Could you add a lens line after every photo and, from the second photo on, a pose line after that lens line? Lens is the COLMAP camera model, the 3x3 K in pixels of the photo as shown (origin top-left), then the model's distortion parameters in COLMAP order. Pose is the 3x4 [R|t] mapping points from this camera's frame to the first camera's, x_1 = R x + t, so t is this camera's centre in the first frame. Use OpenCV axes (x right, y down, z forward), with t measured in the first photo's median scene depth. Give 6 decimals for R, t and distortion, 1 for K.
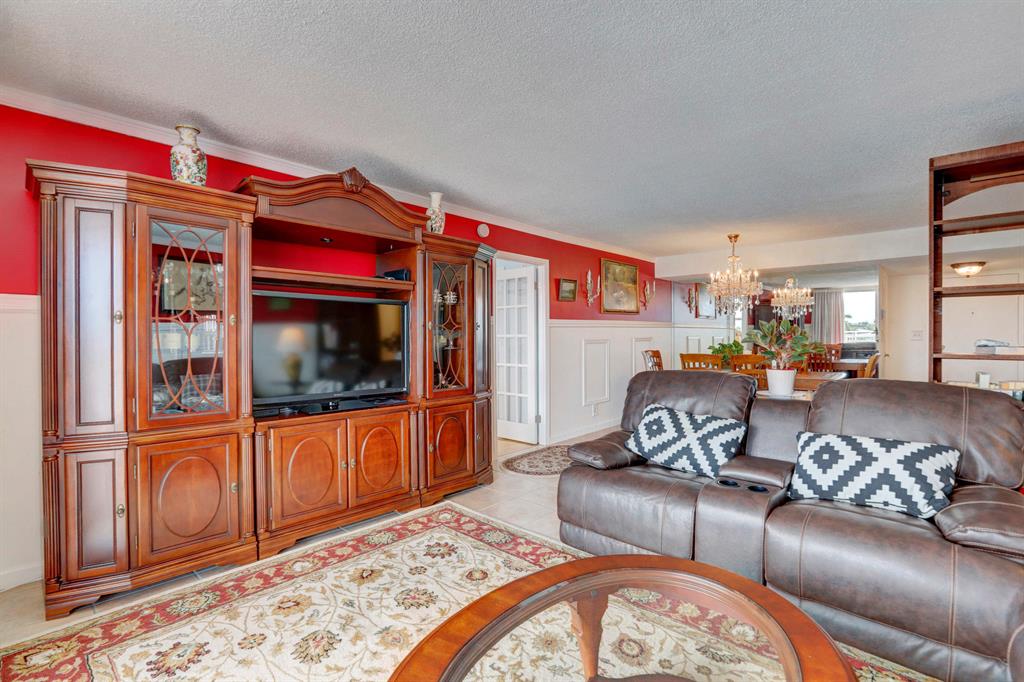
lens RADIAL K [[472.6, 0, 519.8], [0, 472.6, 336.2], [0, 0, 1]] dist [-0.040400, 0.014072]
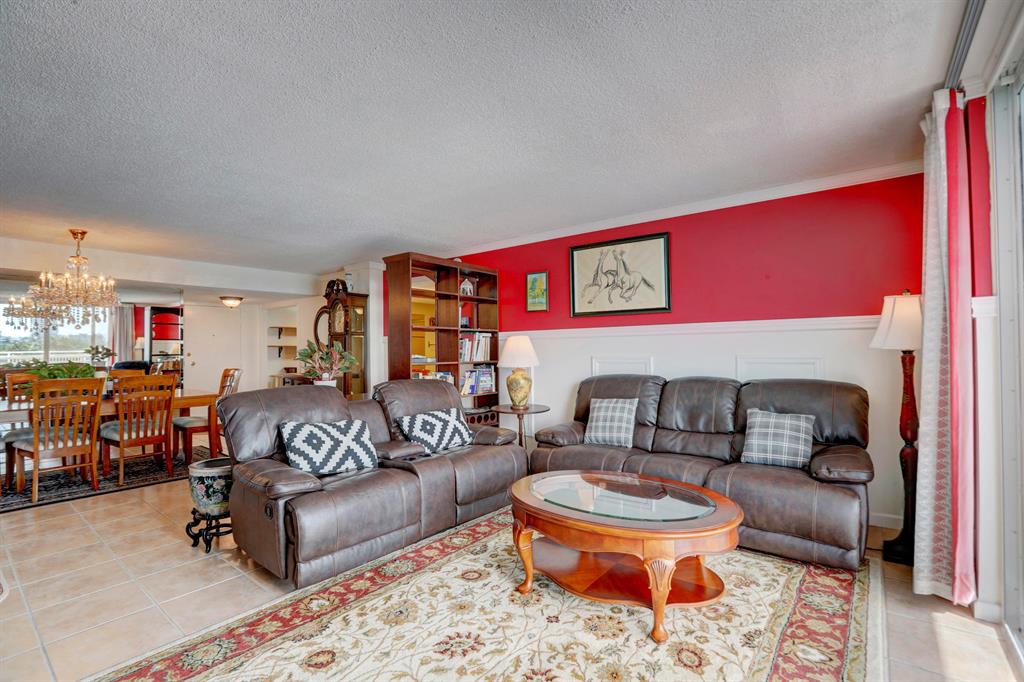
lens RADIAL K [[472.6, 0, 510.2], [0, 472.6, 341.5], [0, 0, 1]] dist [-0.040400, 0.014072]
pose [[-0.061476, 0.021350, 0.997880, -0.803548], [0.009973, 0.999734, -0.020775, -0.001093], [-0.998059, 0.008675, -0.061673, 0.652017]]
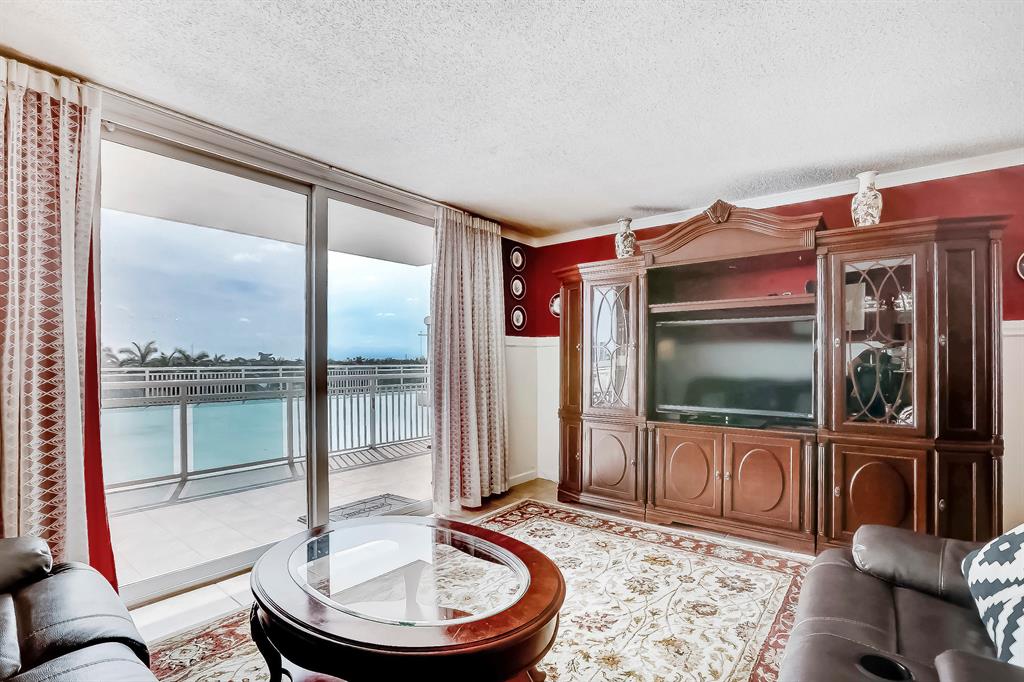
lens RADIAL K [[472.6, 0, 529.0], [0, 472.6, 355.4], [0, 0, 1]] dist [-0.040400, 0.014072]
pose [[0.093893, -0.009585, -0.995536, 0.727180], [0.005066, 0.999945, -0.009150, 0.006700], [0.995569, -0.004184, 0.093936, 0.505075]]
